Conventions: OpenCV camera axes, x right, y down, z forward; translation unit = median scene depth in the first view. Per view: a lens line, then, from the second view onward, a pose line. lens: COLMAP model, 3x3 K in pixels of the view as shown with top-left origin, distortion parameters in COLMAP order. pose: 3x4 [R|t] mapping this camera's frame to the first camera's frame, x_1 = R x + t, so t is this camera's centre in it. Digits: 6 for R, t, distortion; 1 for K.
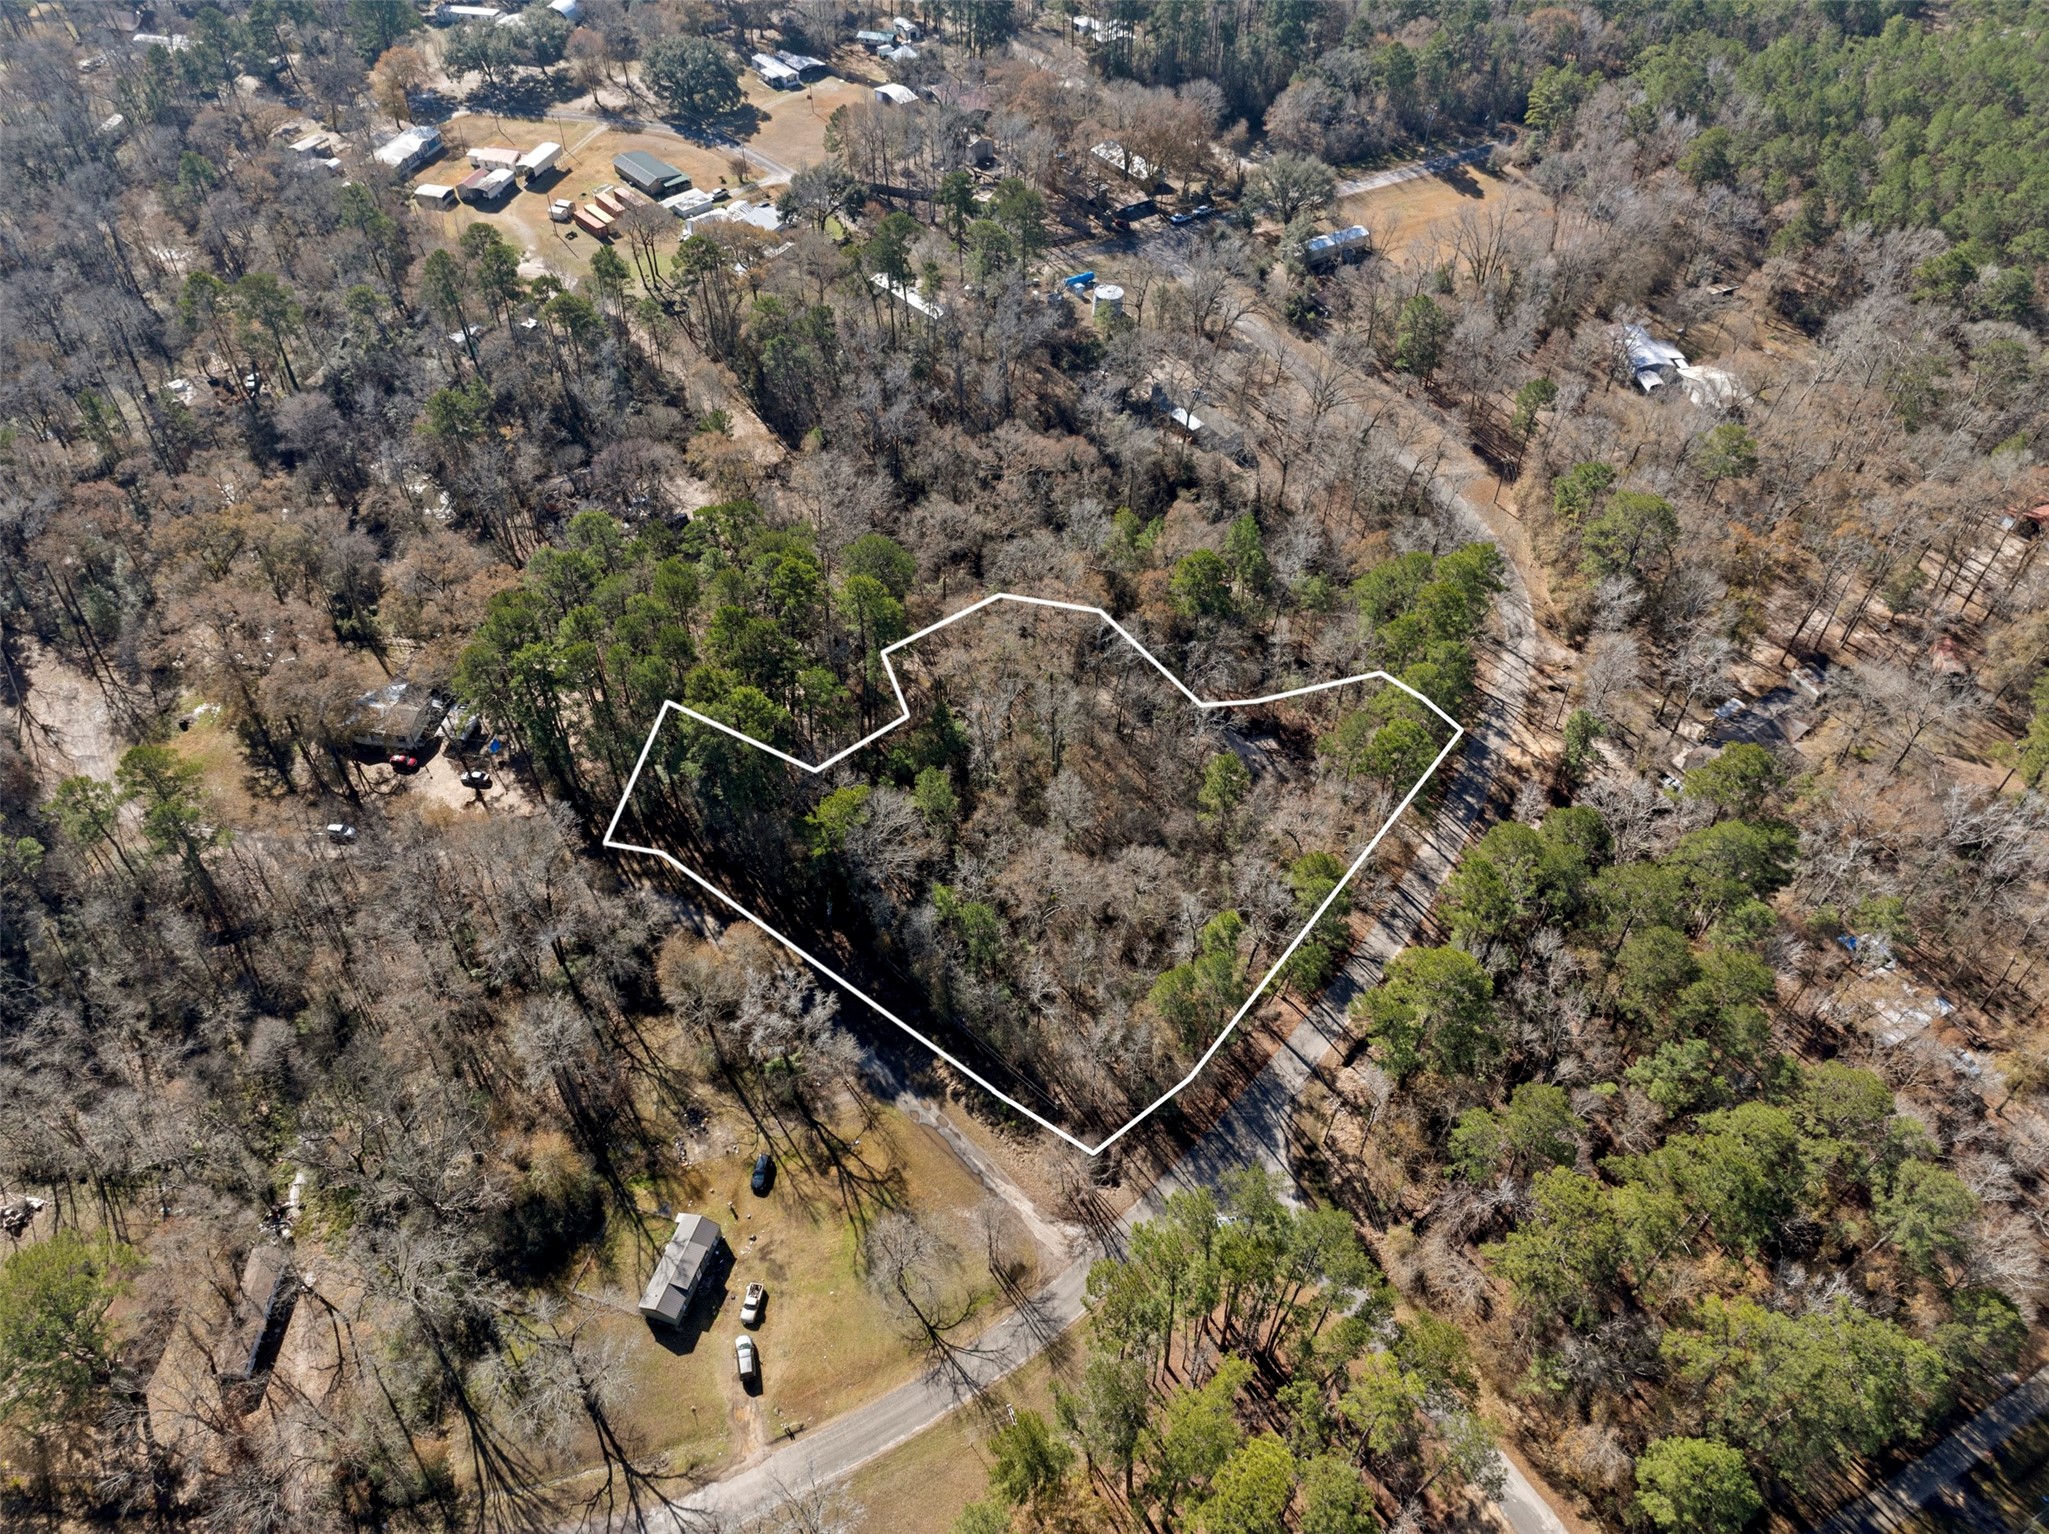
lens RADIAL K [[1441.6, 0, 1014.2], [0, 1441.6, 770.1], [0, 0, 1]] dist [-0.051343, 0.019041]
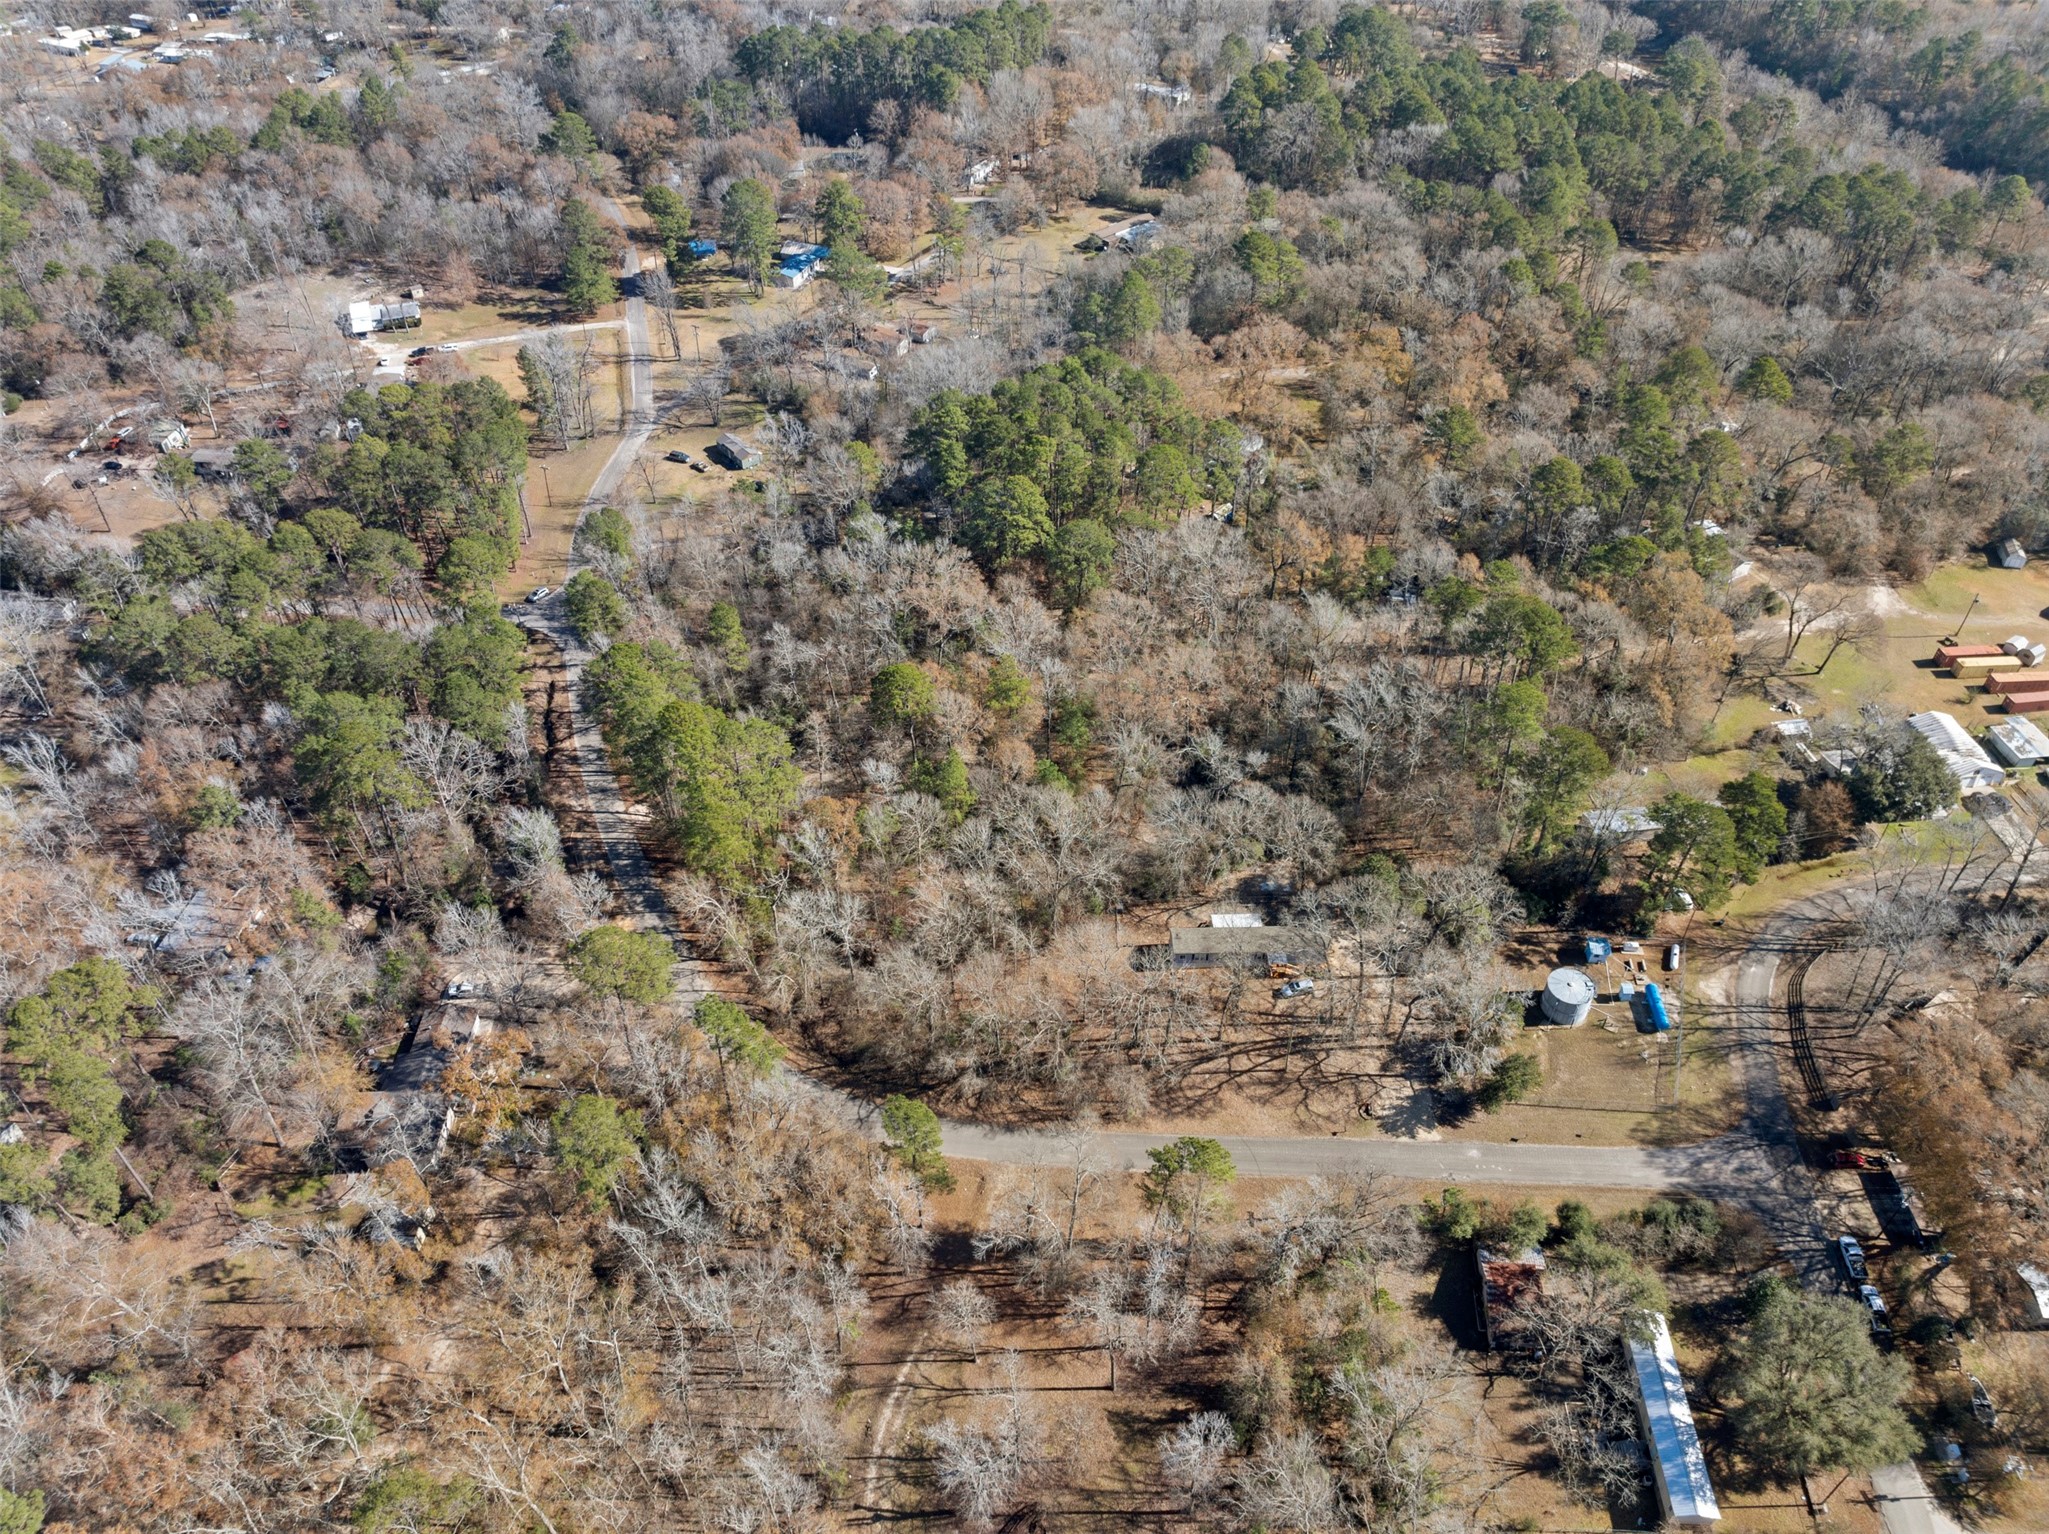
lens RADIAL K [[1441.6, 0, 1025.2], [0, 1441.6, 769.3], [0, 0, 1]] dist [-0.051343, 0.019041]
pose [[-0.560441, 0.546075, -0.622662, 0.946110], [-0.602074, 0.247619, 0.759073, -1.193118], [0.568694, 0.800304, 0.190002, 1.119486]]
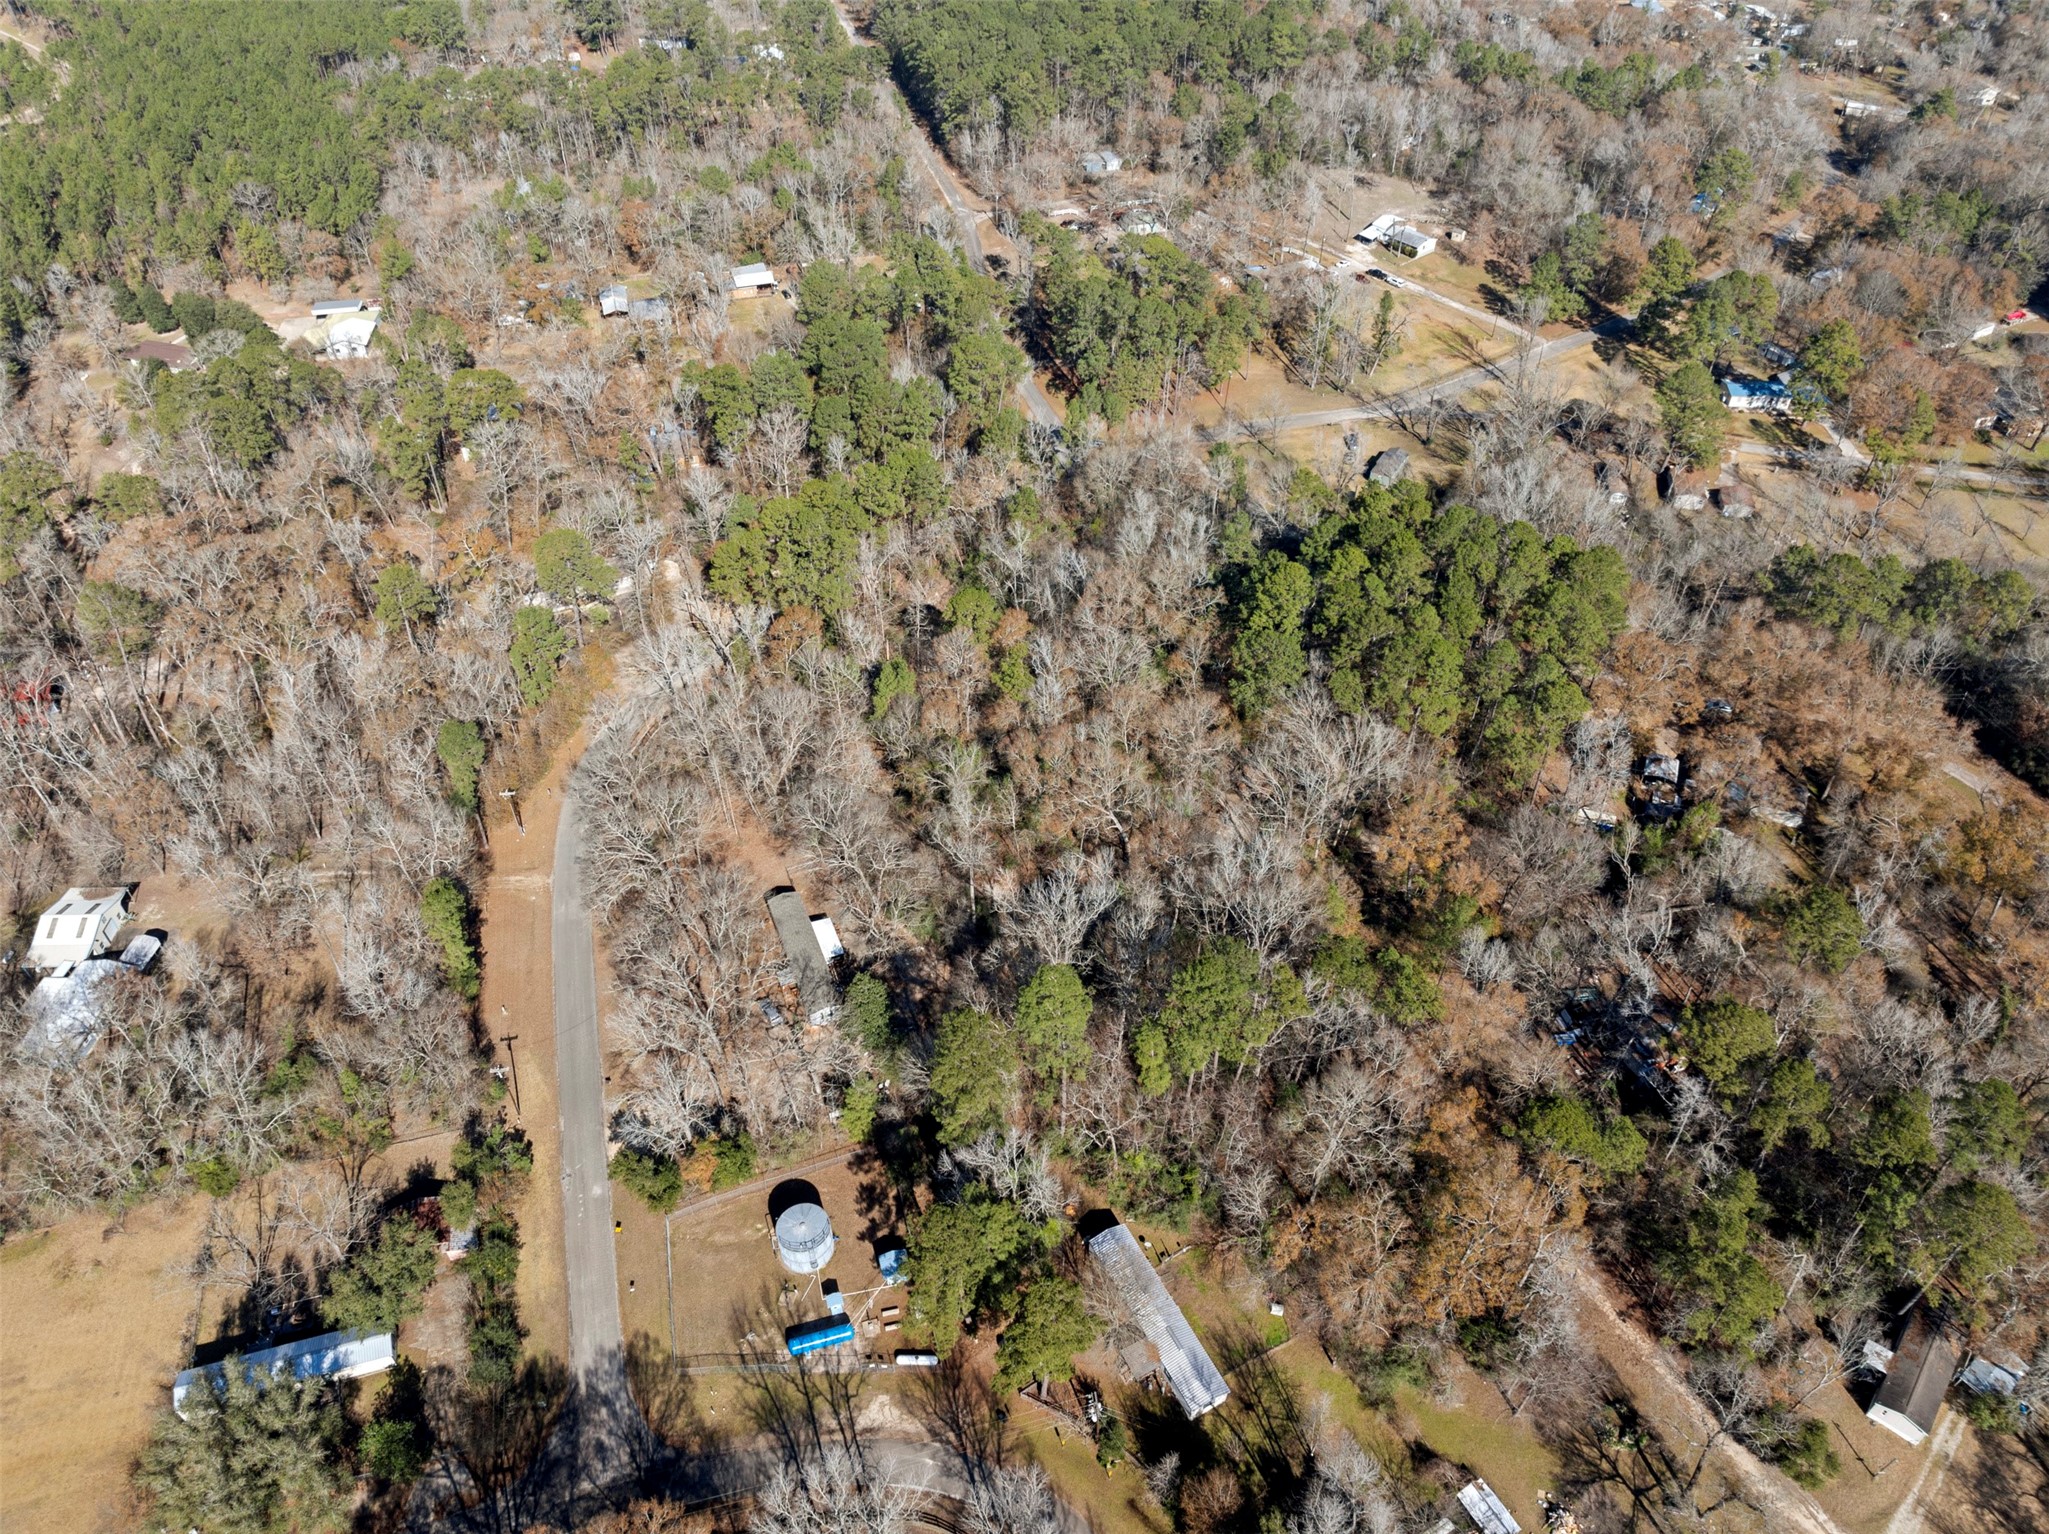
lens RADIAL K [[1441.6, 0, 1020.8], [0, 1441.6, 762.5], [0, 0, 1]] dist [-0.051343, 0.019041]
pose [[-0.971486, -0.167908, 0.167398, -0.132892], [0.162900, 0.040313, 0.985819, -1.478222], [-0.172275, 0.984978, -0.011812, 1.391353]]
